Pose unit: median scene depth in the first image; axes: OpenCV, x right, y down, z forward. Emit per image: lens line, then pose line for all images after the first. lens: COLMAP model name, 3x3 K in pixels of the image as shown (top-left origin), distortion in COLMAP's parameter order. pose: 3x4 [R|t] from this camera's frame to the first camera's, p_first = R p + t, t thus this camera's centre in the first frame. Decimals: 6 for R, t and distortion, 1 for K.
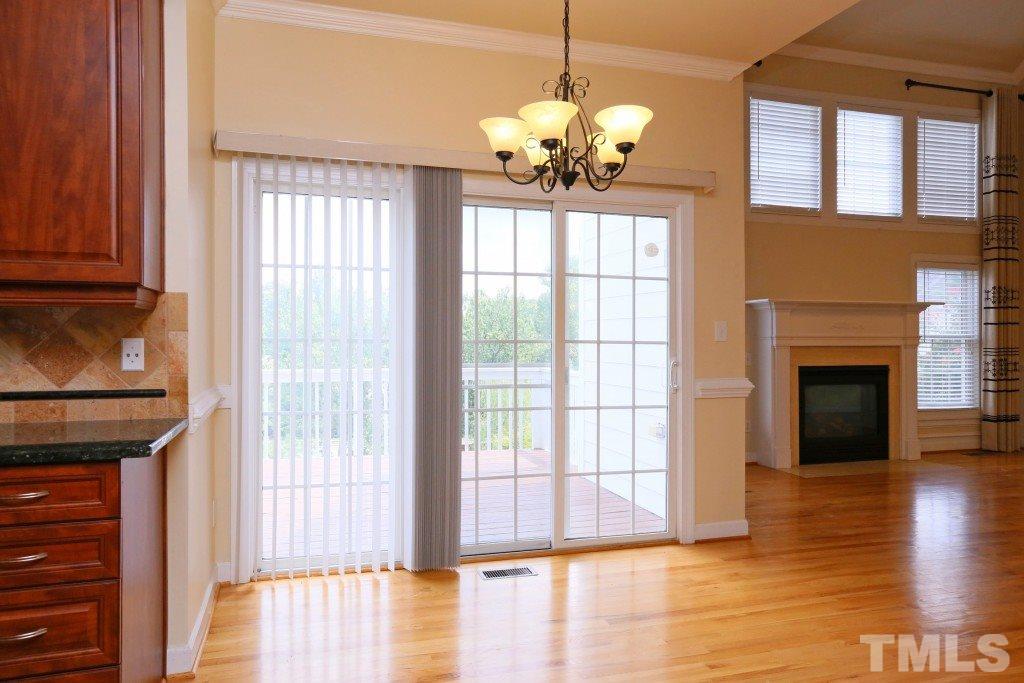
lens RADIAL K [[673.9, 0, 496.1], [0, 673.9, 342.0], [0, 0, 1]] dist [-0.031384, 0.061444]
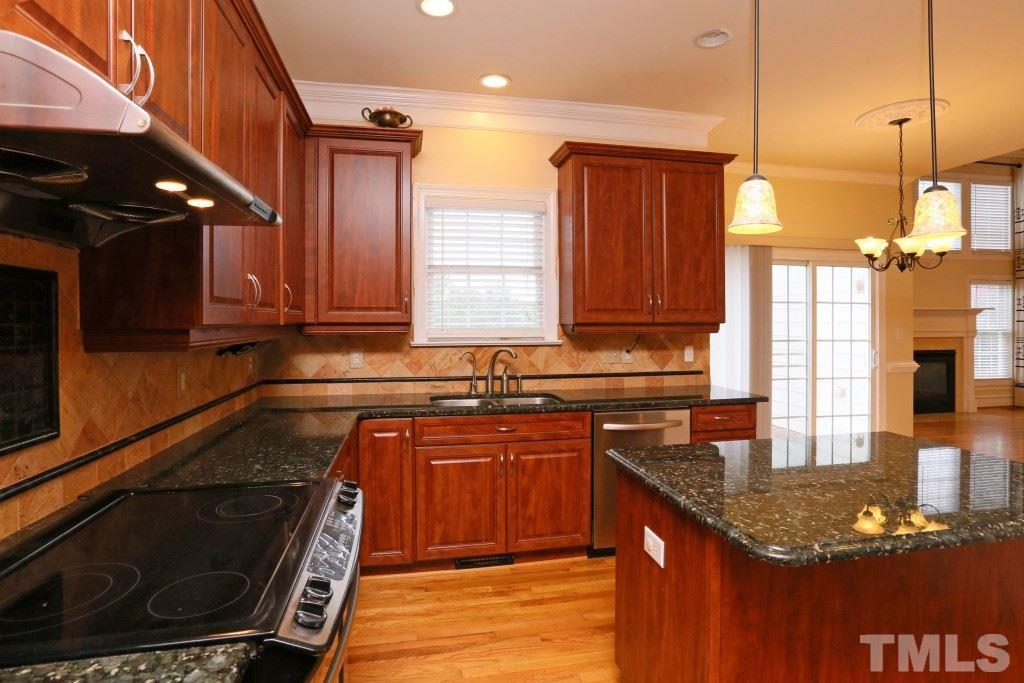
lens RADIAL K [[527.7, 0, 513.4], [0, 527.7, 327.6], [0, 0, 1]] dist [-0.029555, 0.029025]
pose [[0.998846, -0.004453, -0.047830, -0.370419], [0.004662, 0.999980, 0.004258, -0.026395], [0.047810, -0.004476, 0.998846, -0.236505]]
